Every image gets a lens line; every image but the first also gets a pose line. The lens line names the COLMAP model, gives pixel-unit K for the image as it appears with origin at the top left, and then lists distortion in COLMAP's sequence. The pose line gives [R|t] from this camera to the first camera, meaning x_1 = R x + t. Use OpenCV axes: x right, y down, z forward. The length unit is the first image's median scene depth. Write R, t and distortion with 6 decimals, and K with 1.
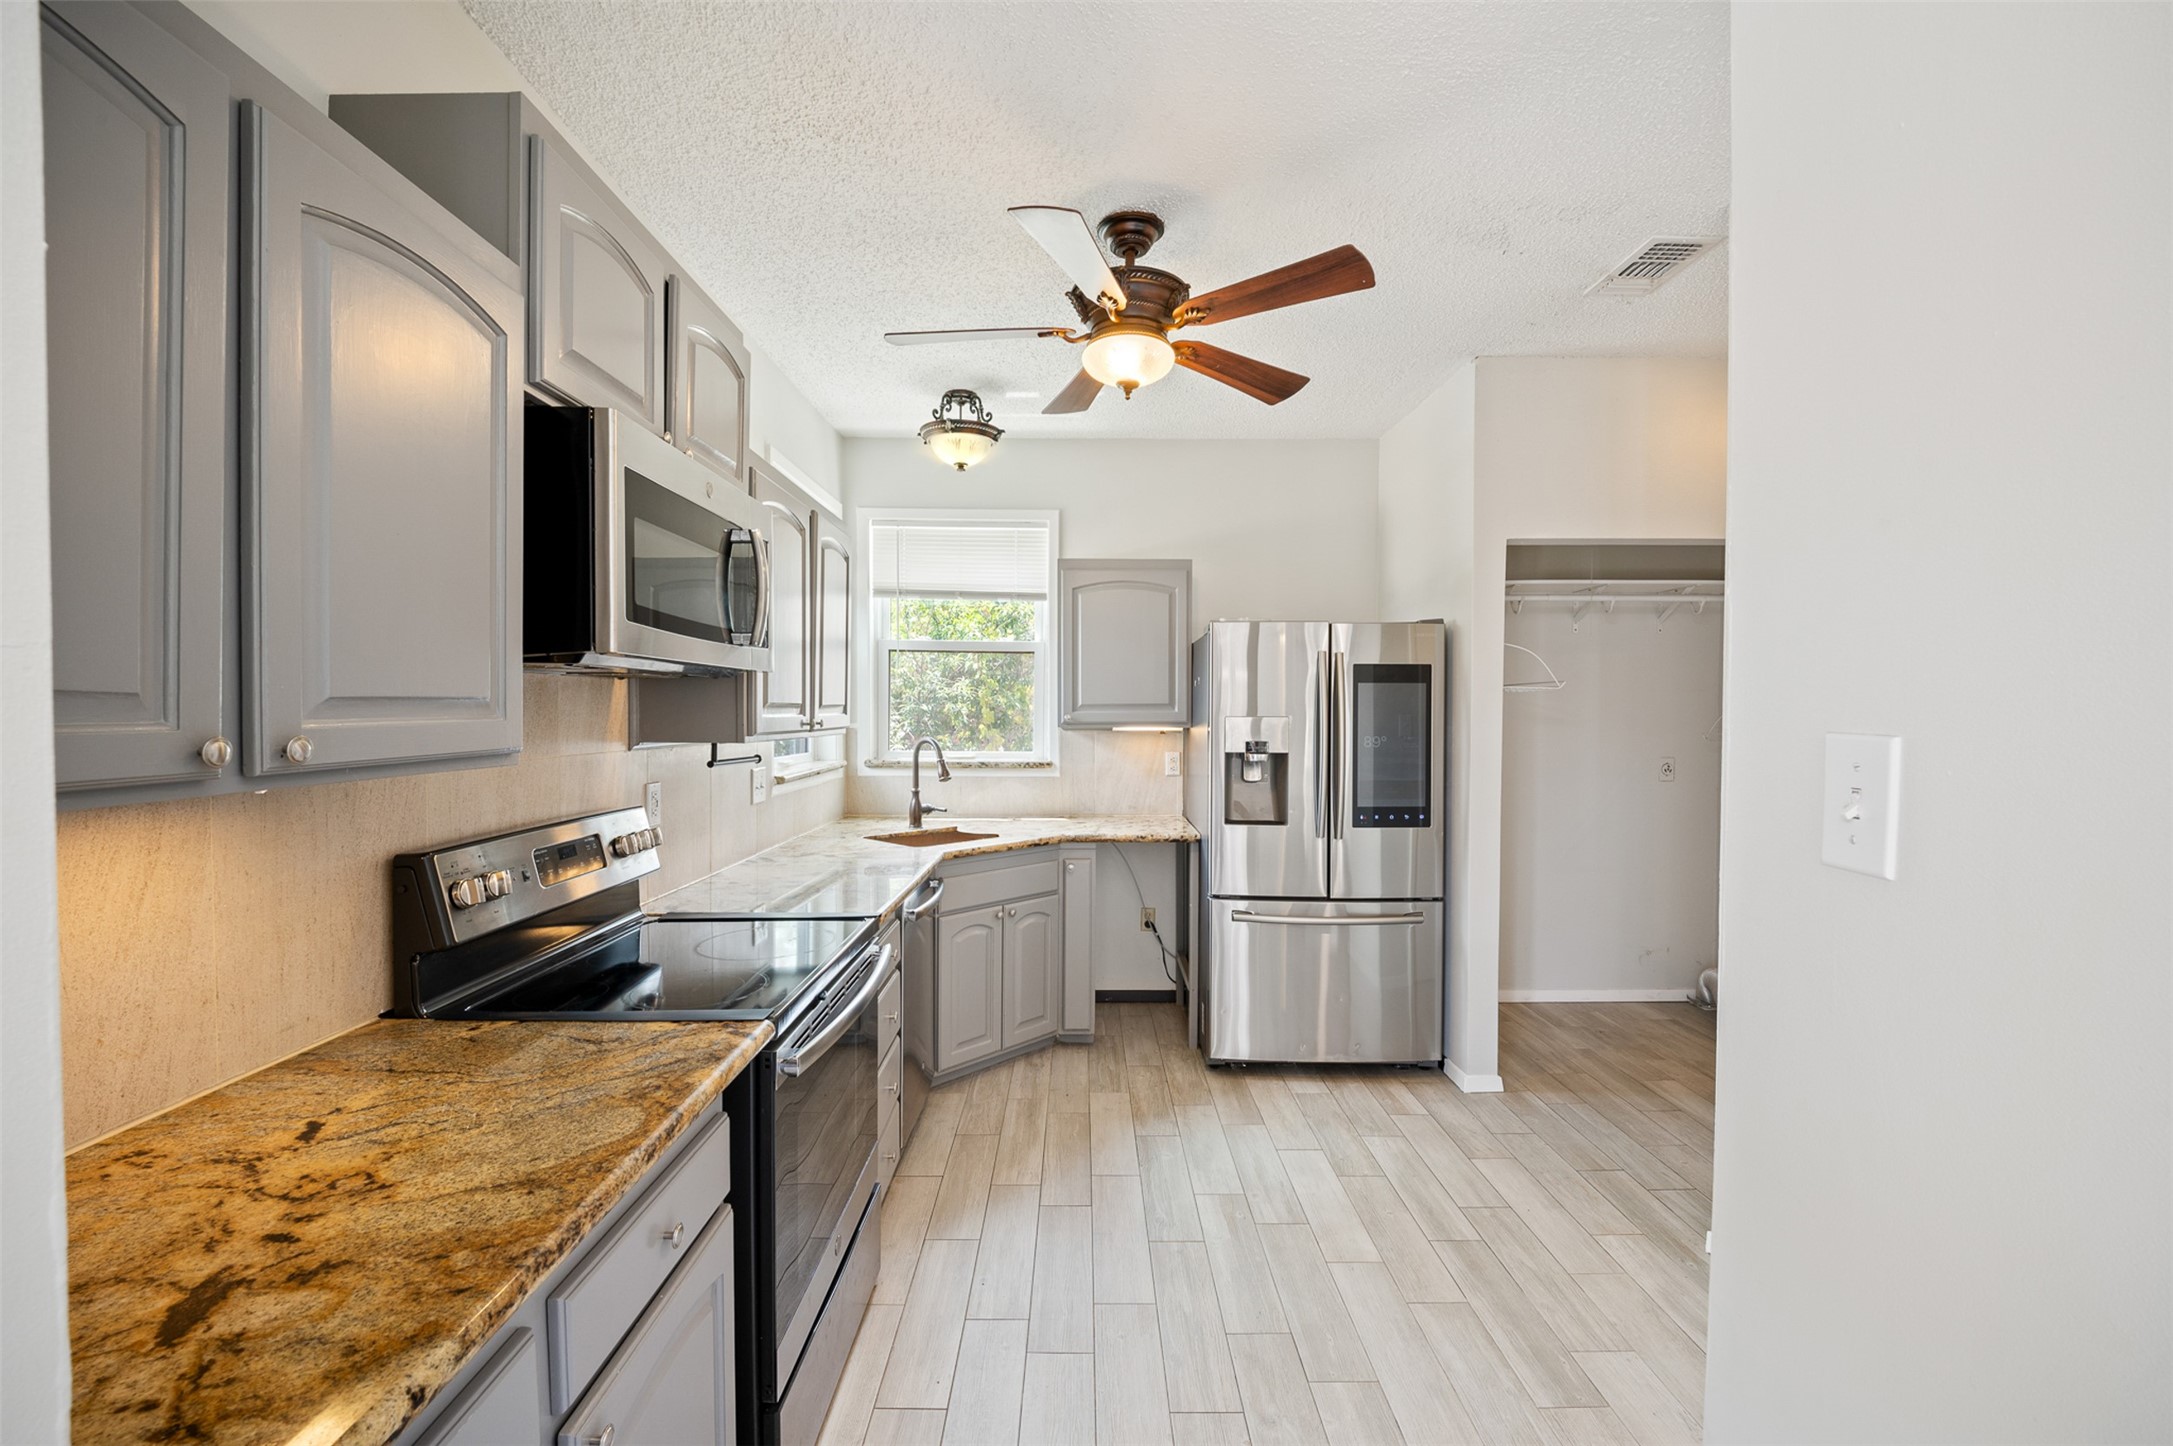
lens RADIAL K [[909.4, 0, 1088.7], [0, 909.4, 723.9], [0, 0, 1]] dist [-0.011840, -0.003503]
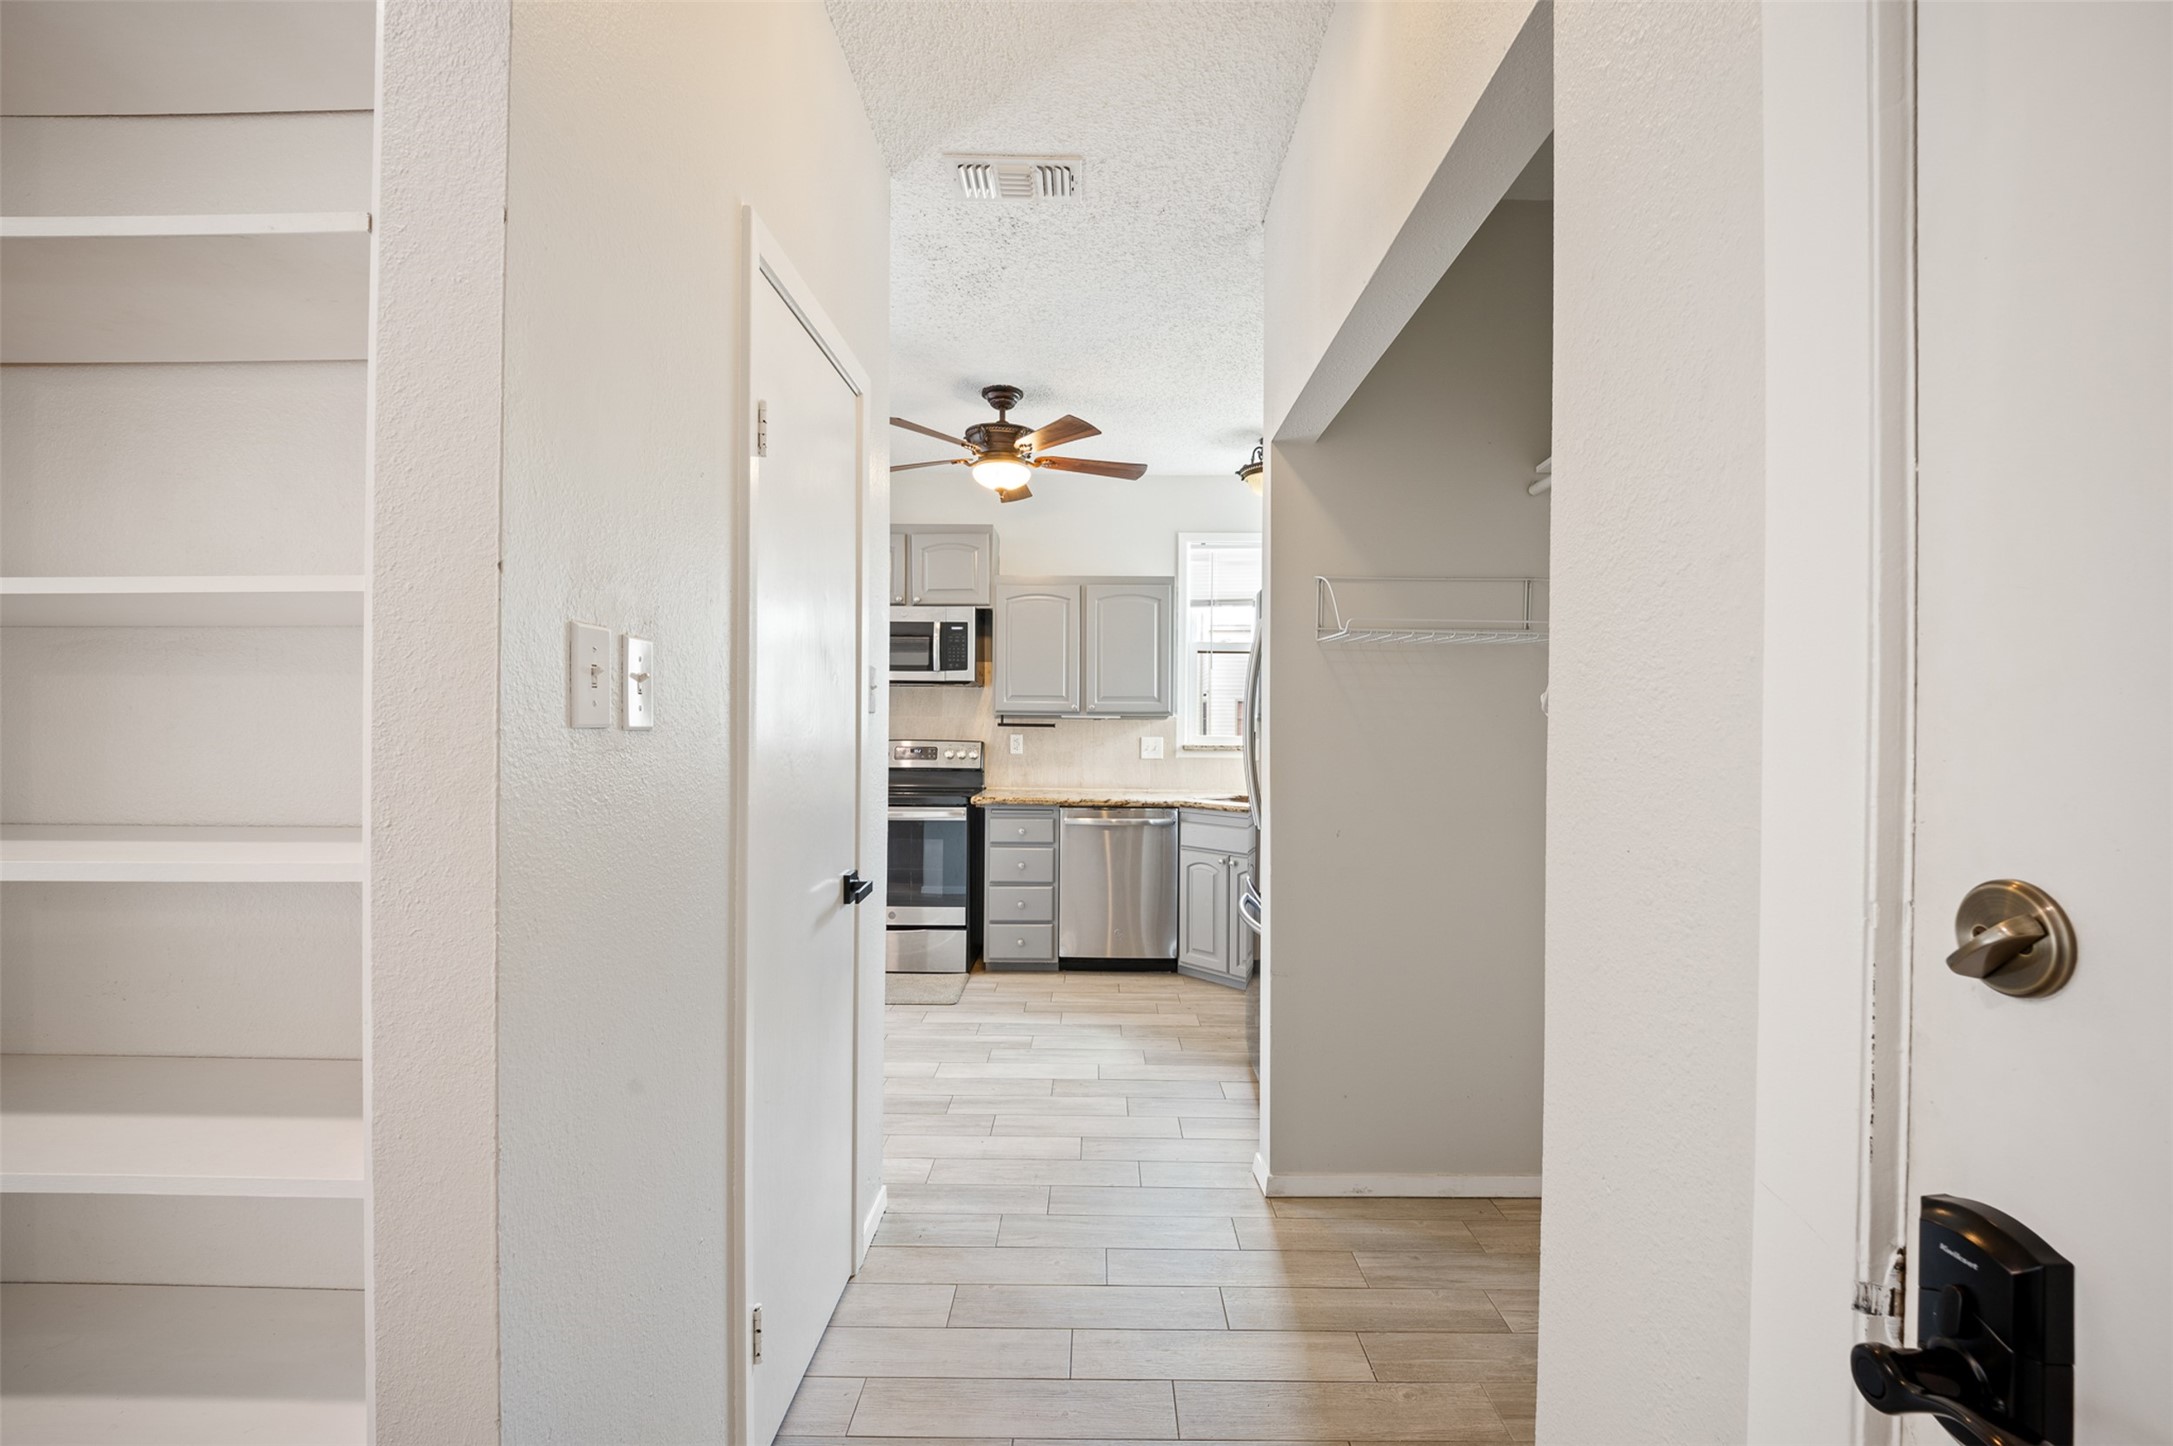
lens RADIAL K [[909.4, 0, 1091.4], [0, 909.4, 732.4], [0, 0, 1]] dist [-0.011840, -0.003503]
pose [[-0.012914, 0.007234, -0.999890, 1.106310], [-0.025152, 0.999655, 0.007557, 0.026151], [0.999600, 0.025247, -0.012727, 0.798758]]
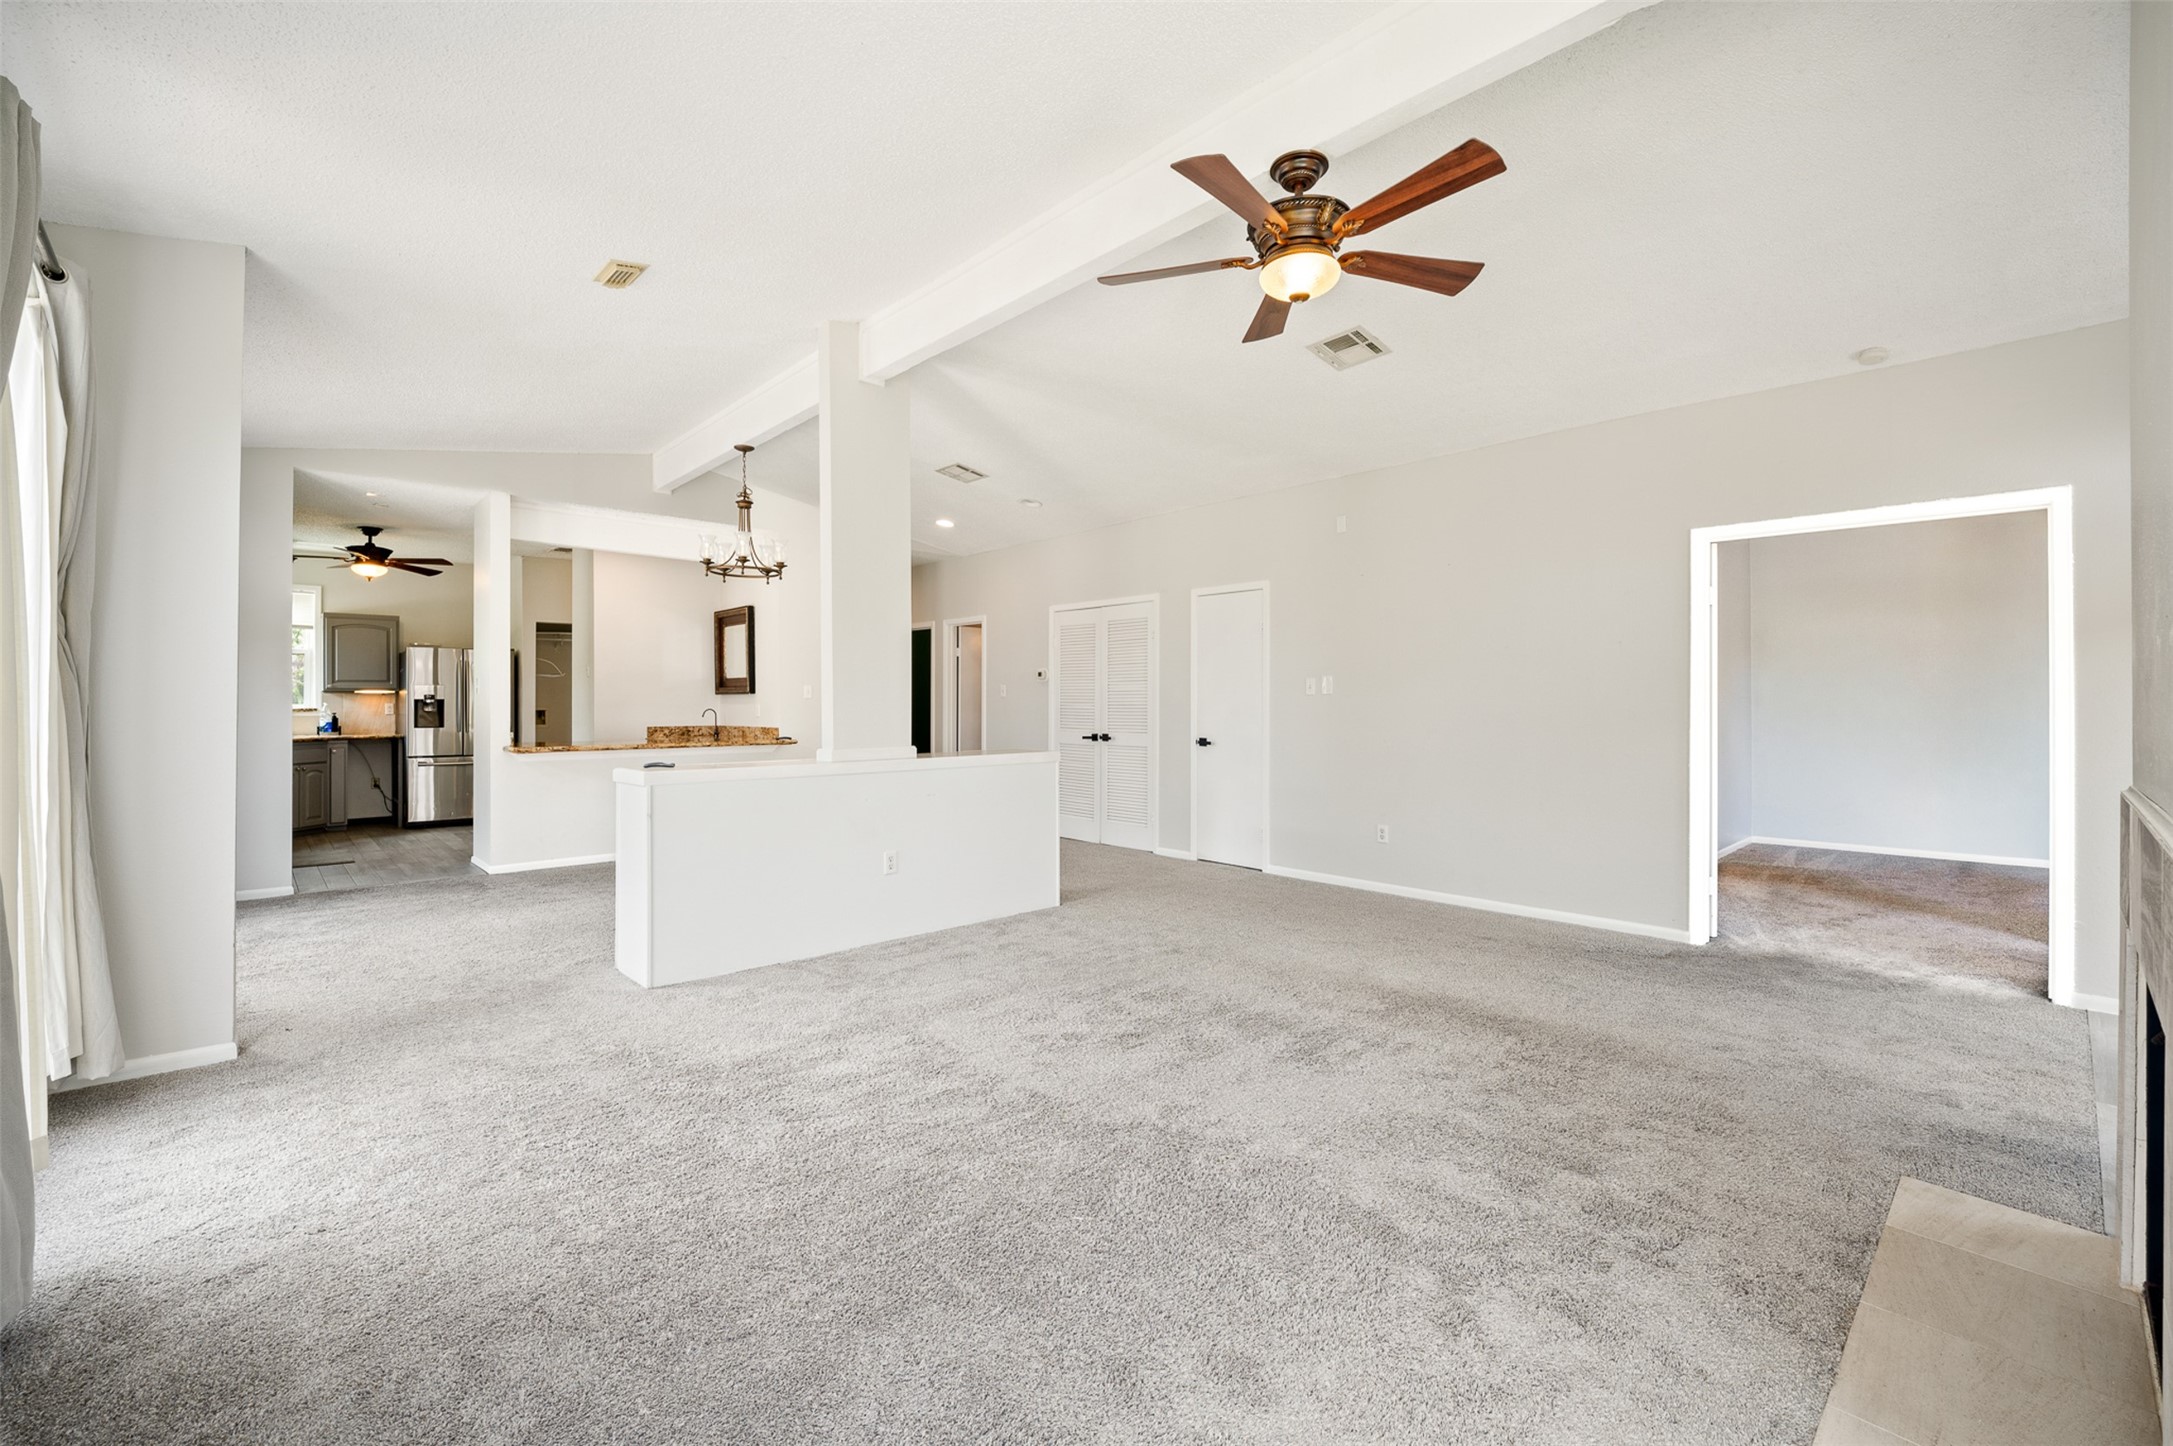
lens RADIAL K [[909.4, 0, 1072.6], [0, 909.4, 707.3], [0, 0, 1]] dist [-0.011840, -0.003503]
pose [[0.744284, -0.003493, 0.667854, -0.152192], [0.012068, 0.999893, -0.008220, 0.091231], [-0.667754, 0.014178, 0.744247, -1.953656]]
